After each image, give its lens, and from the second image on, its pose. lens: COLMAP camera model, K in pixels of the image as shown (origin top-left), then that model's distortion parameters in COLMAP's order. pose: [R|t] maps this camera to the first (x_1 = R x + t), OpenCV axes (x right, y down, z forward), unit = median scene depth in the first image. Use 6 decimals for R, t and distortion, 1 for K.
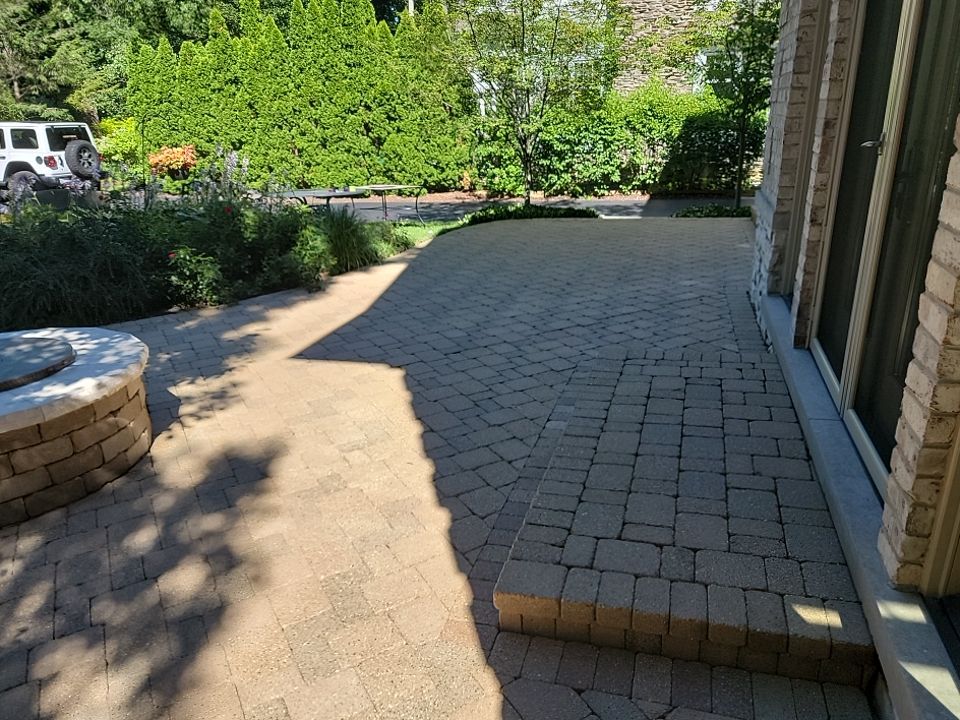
lens RADIAL K [[713.8, 0, 480.0], [0, 713.8, 360.0], [0, 0, 1]] dist [0.084759, -0.074095]
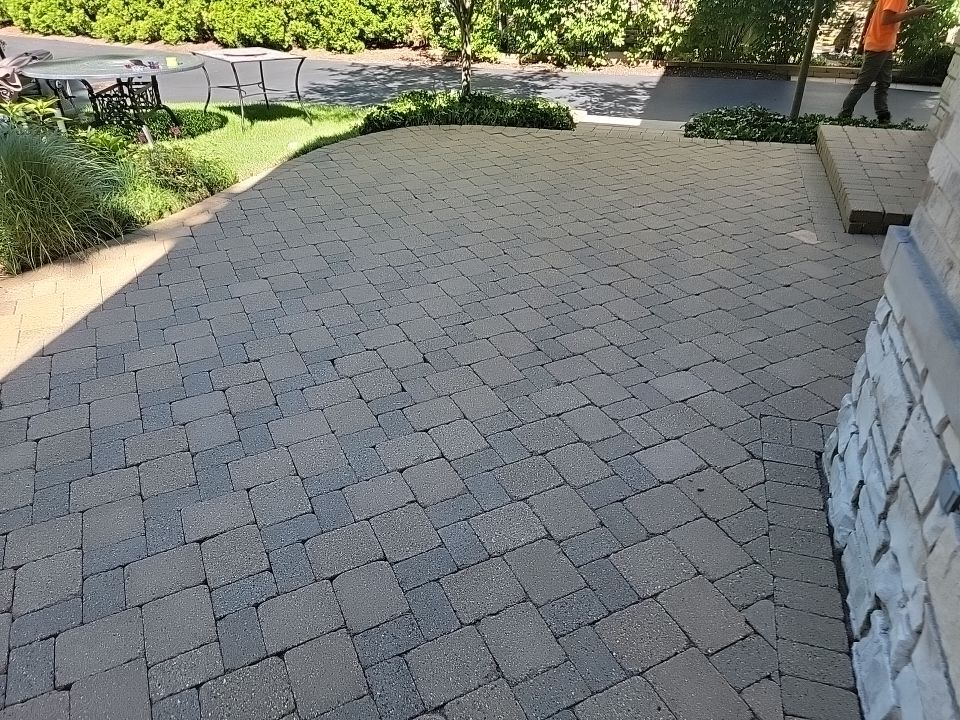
lens RADIAL K [[713.8, 0, 480.0], [0, 713.8, 360.0], [0, 0, 1]] dist [0.084759, -0.074095]
pose [[0.999250, 0.037913, -0.007880, 0.069315], [-0.035480, 0.977931, 0.205892, -0.087155], [0.015512, -0.205458, 0.978543, 0.236390]]
